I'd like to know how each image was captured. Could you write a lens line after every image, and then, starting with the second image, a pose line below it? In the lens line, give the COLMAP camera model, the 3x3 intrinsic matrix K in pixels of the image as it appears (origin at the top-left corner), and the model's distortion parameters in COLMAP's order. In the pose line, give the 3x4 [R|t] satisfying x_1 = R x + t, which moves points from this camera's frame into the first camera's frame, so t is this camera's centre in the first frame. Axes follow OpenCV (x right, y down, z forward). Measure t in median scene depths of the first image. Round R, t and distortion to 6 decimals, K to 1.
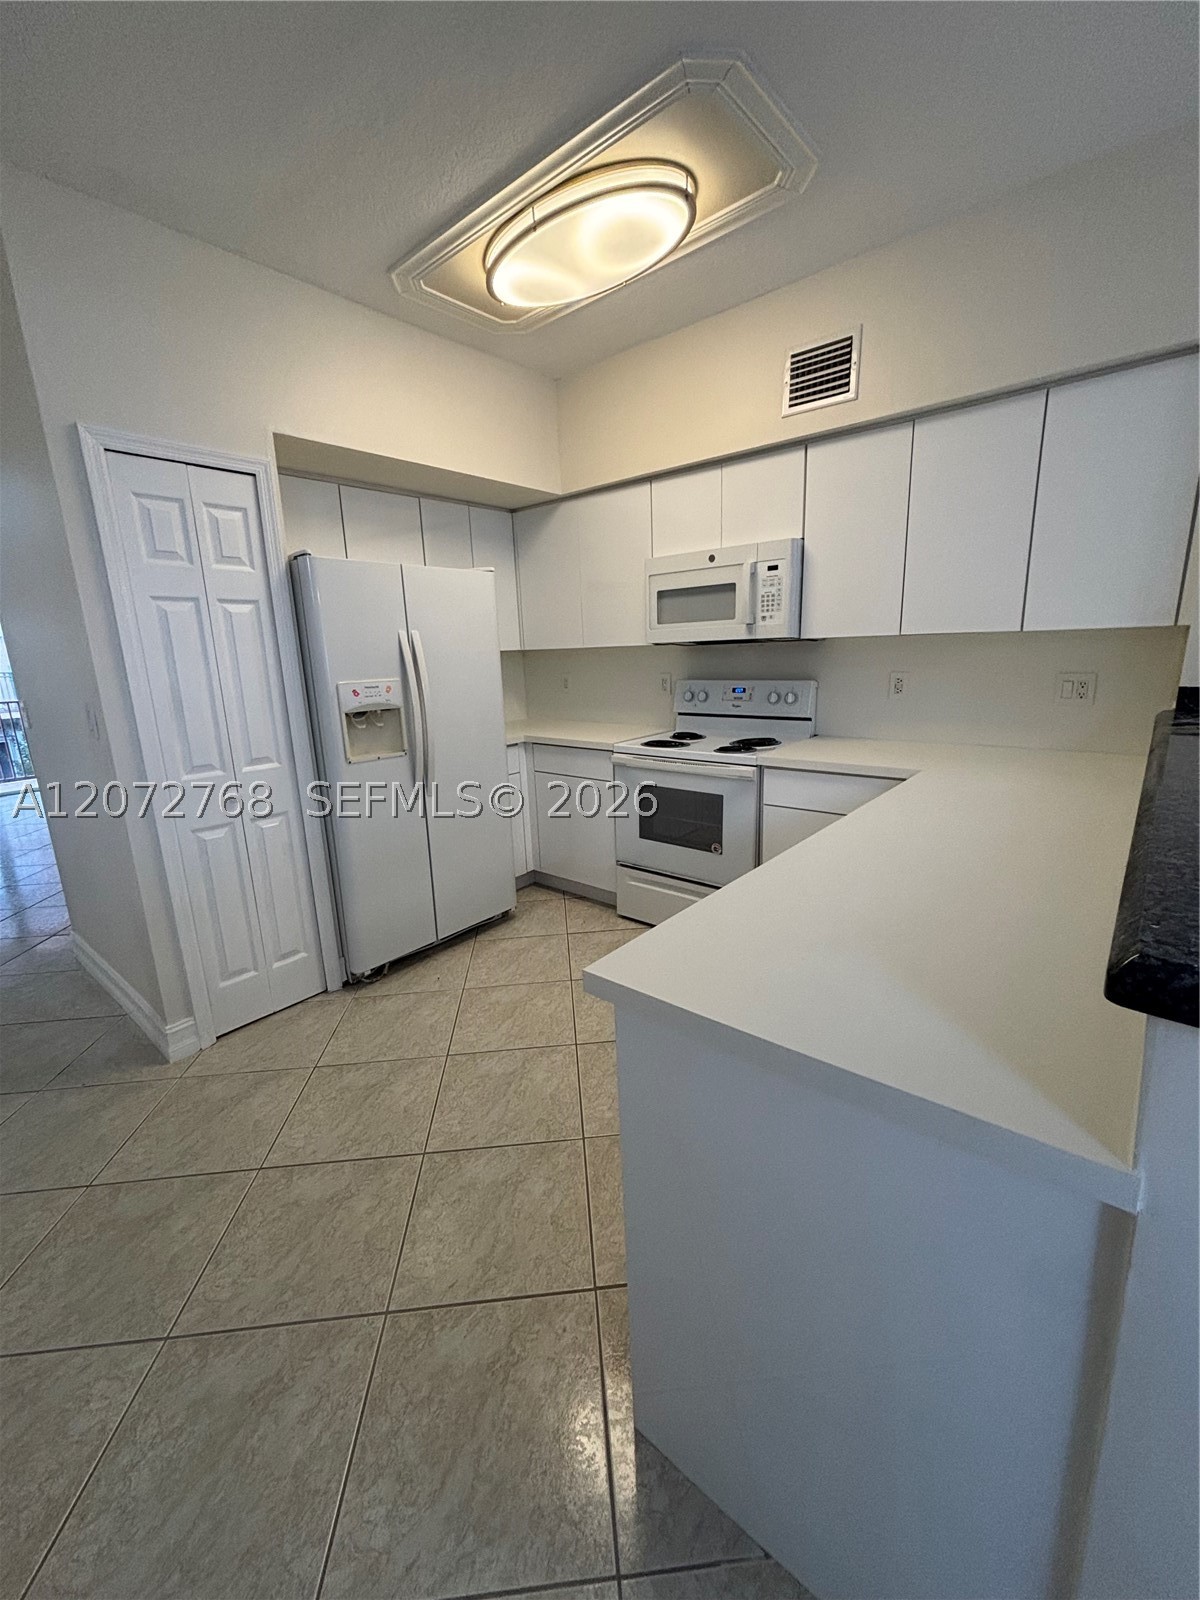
lens RADIAL K [[640.3, 0, 599.9], [0, 640.3, 795.8], [0, 0, 1]] dist [-0.000545, 0.000794]
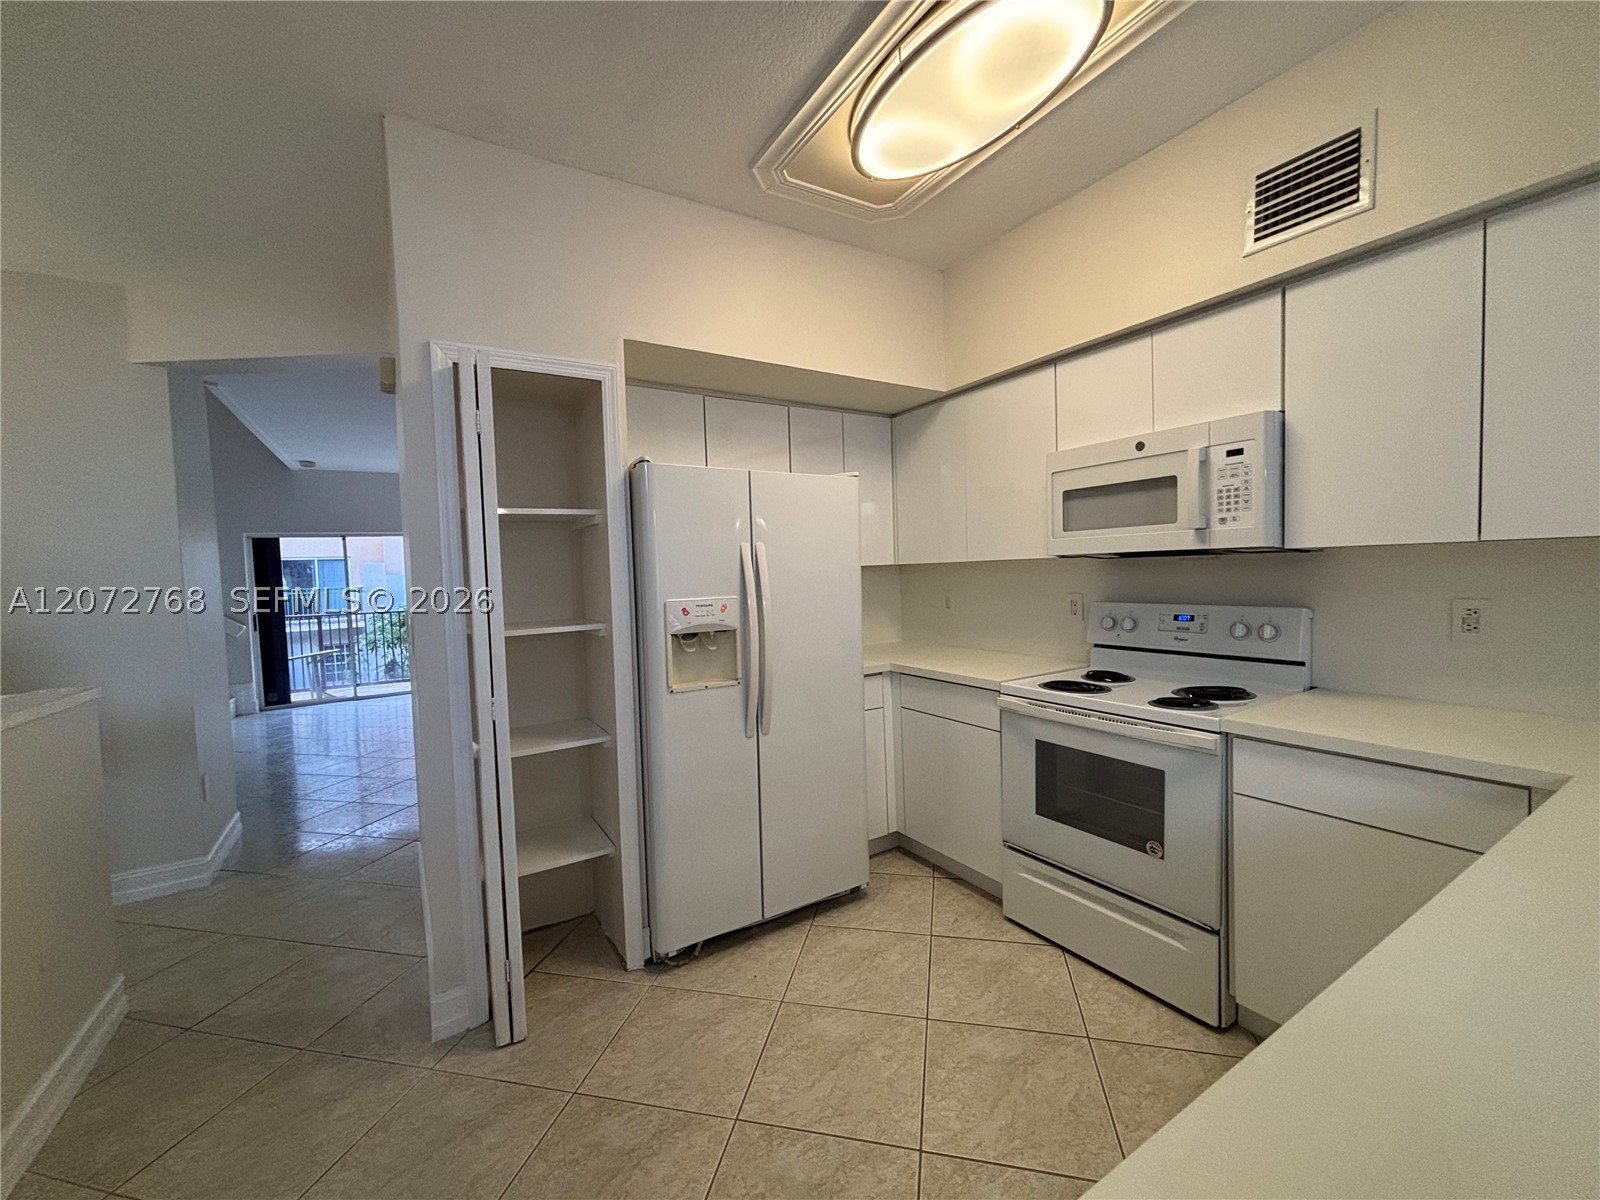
lens RADIAL K [[640.3, 0, 799.3], [0, 640.3, 598.2], [0, 0, 1]] dist [-0.000545, 0.000794]
pose [[0.950933, 0.017741, -0.308886, 0.035191], [-0.071083, 0.984176, -0.162308, -0.051868], [0.301119, 0.176301, 0.937147, 0.245167]]
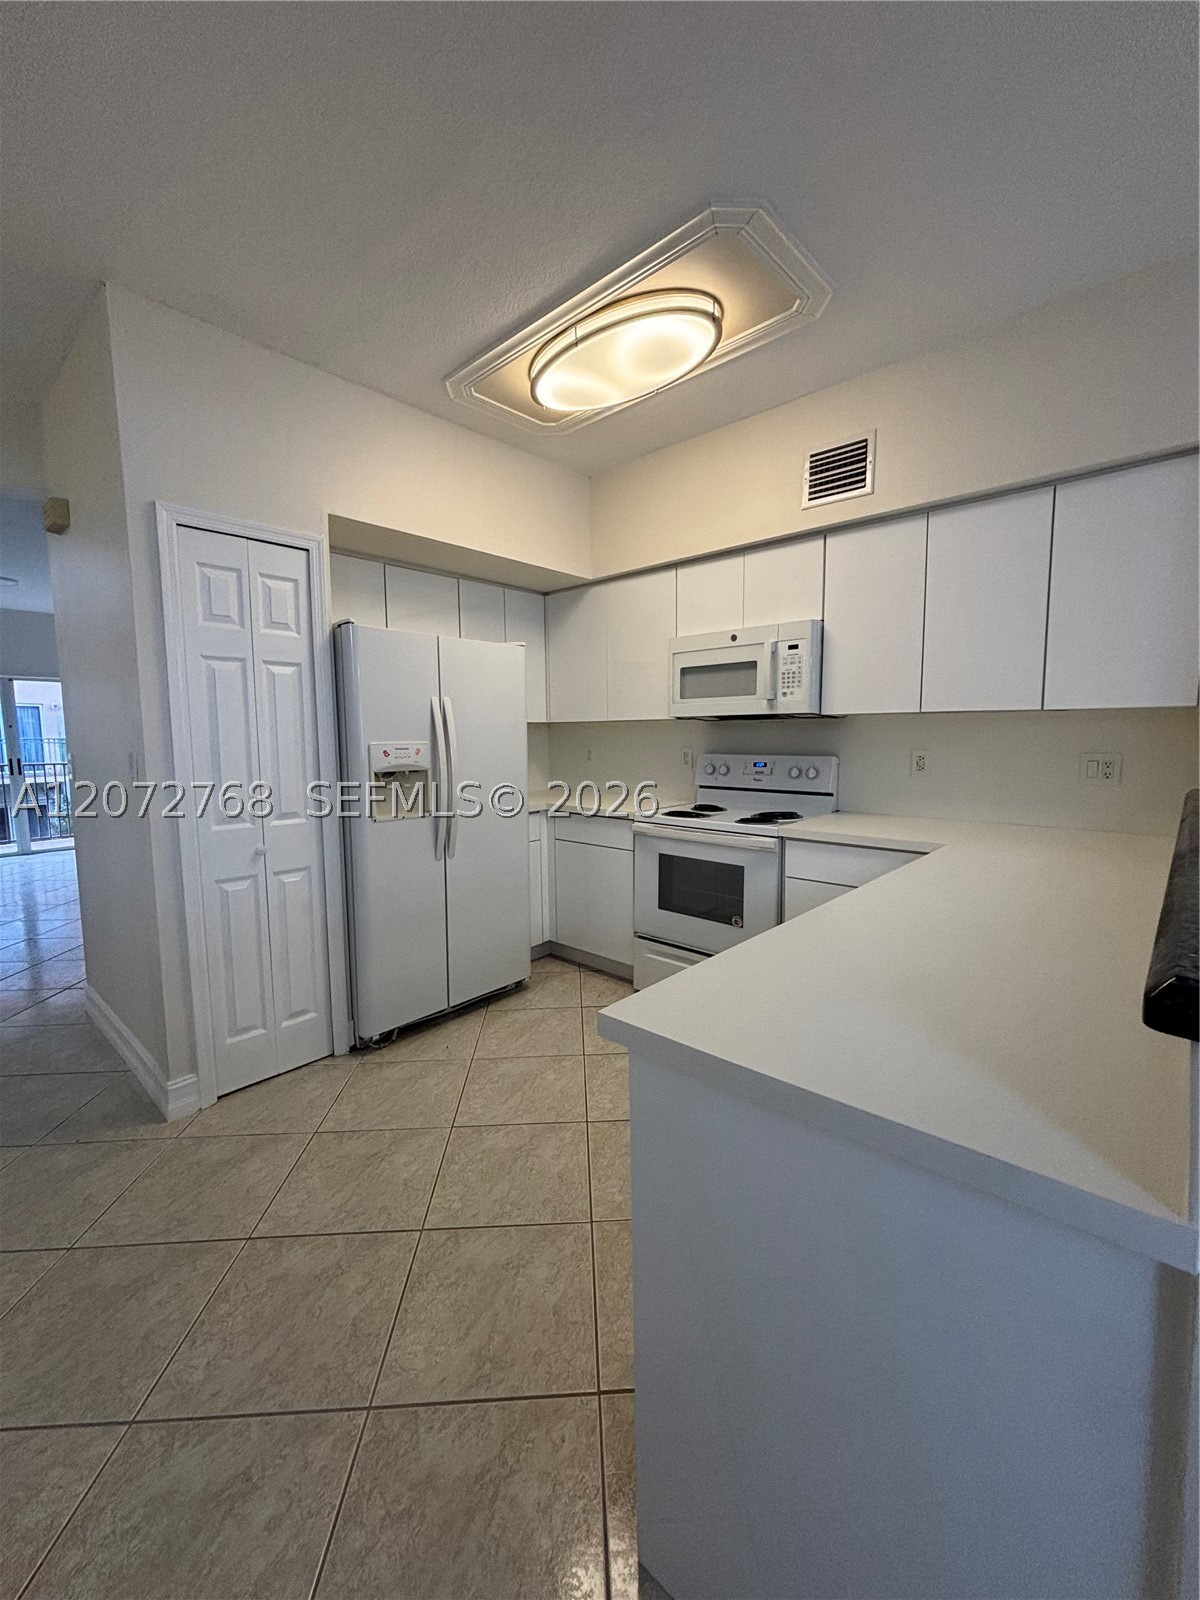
lens RADIAL K [[640.3, 0, 600.2], [0, 640.3, 796.6], [0, 0, 1]] dist [-0.000545, 0.000794]
pose [[0.999012, 0.029468, -0.033263, -0.000141], [-0.033436, 0.991488, -0.125828, 0.027987], [0.029272, 0.126816, 0.991494, -0.003249]]
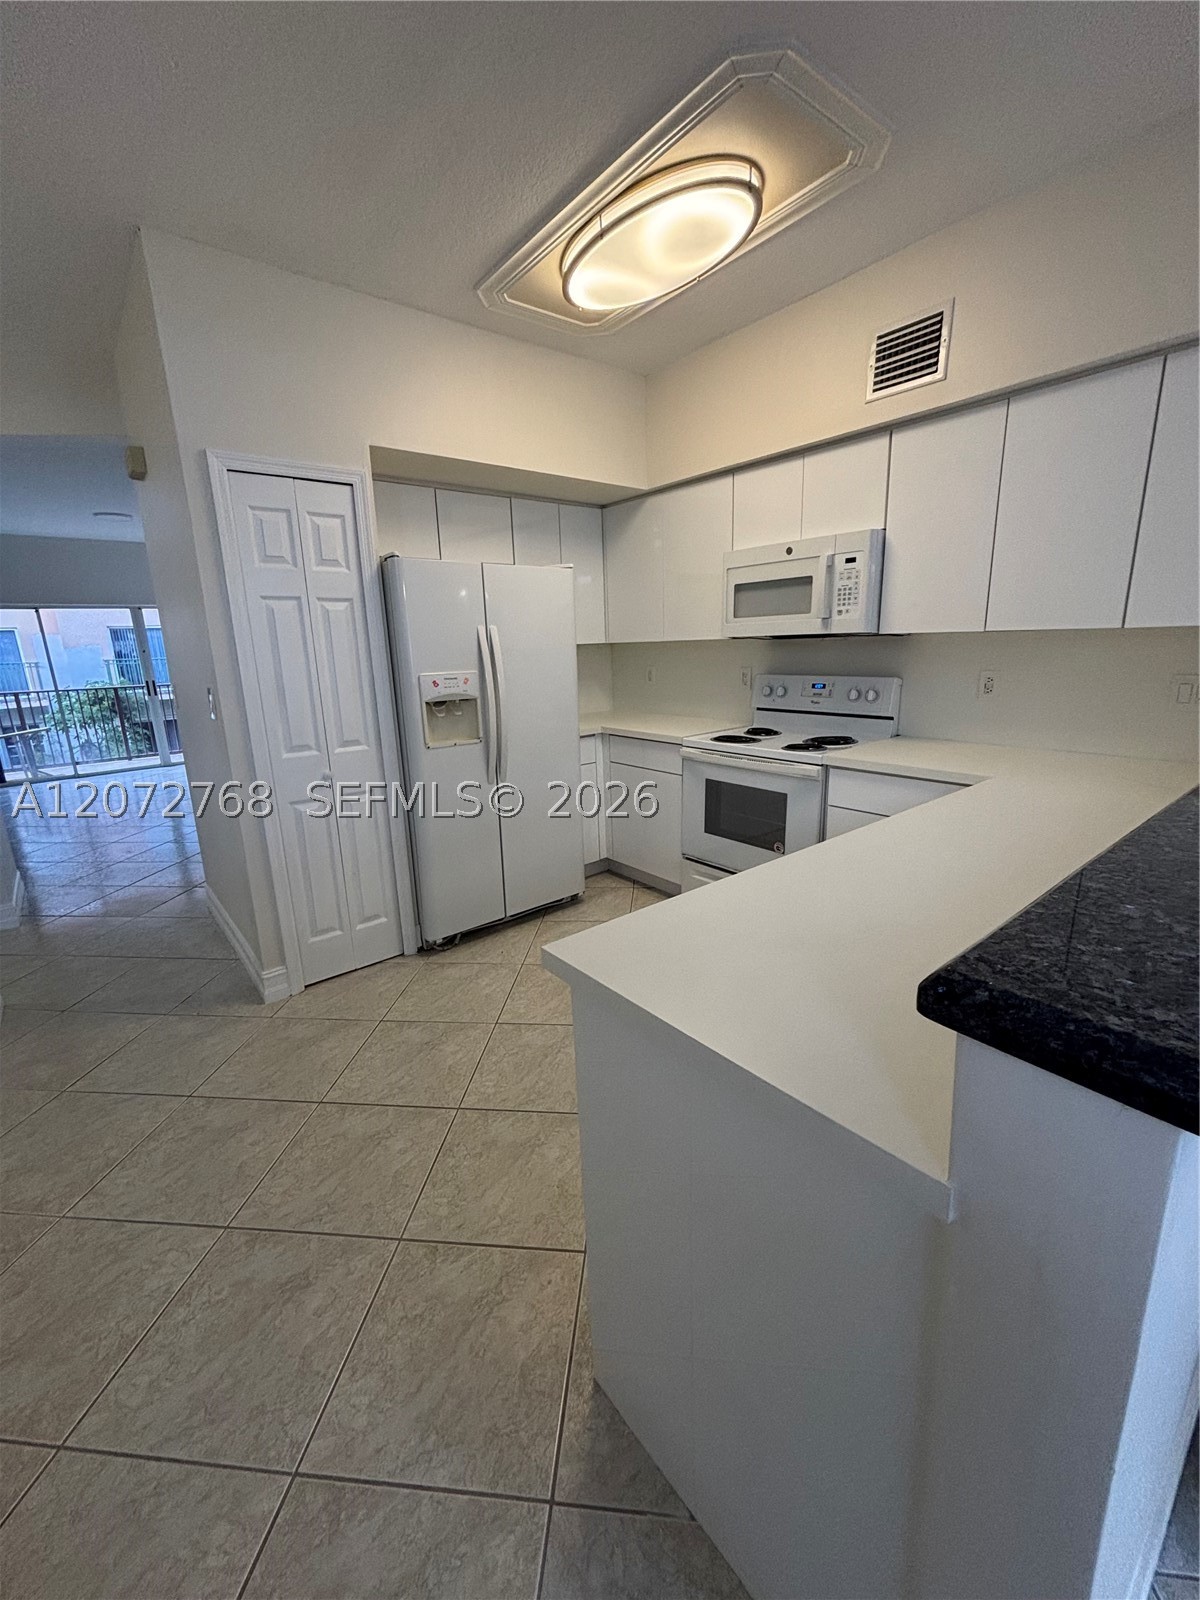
lens RADIAL K [[640.3, 0, 602.2], [0, 640.3, 795.4], [0, 0, 1]] dist [-0.000545, 0.000794]
pose [[0.983156, 0.047970, -0.176360, 0.102769], [-0.045432, 0.998798, 0.018402, -0.004042], [0.177030, -0.010080, 0.984154, -0.020288]]
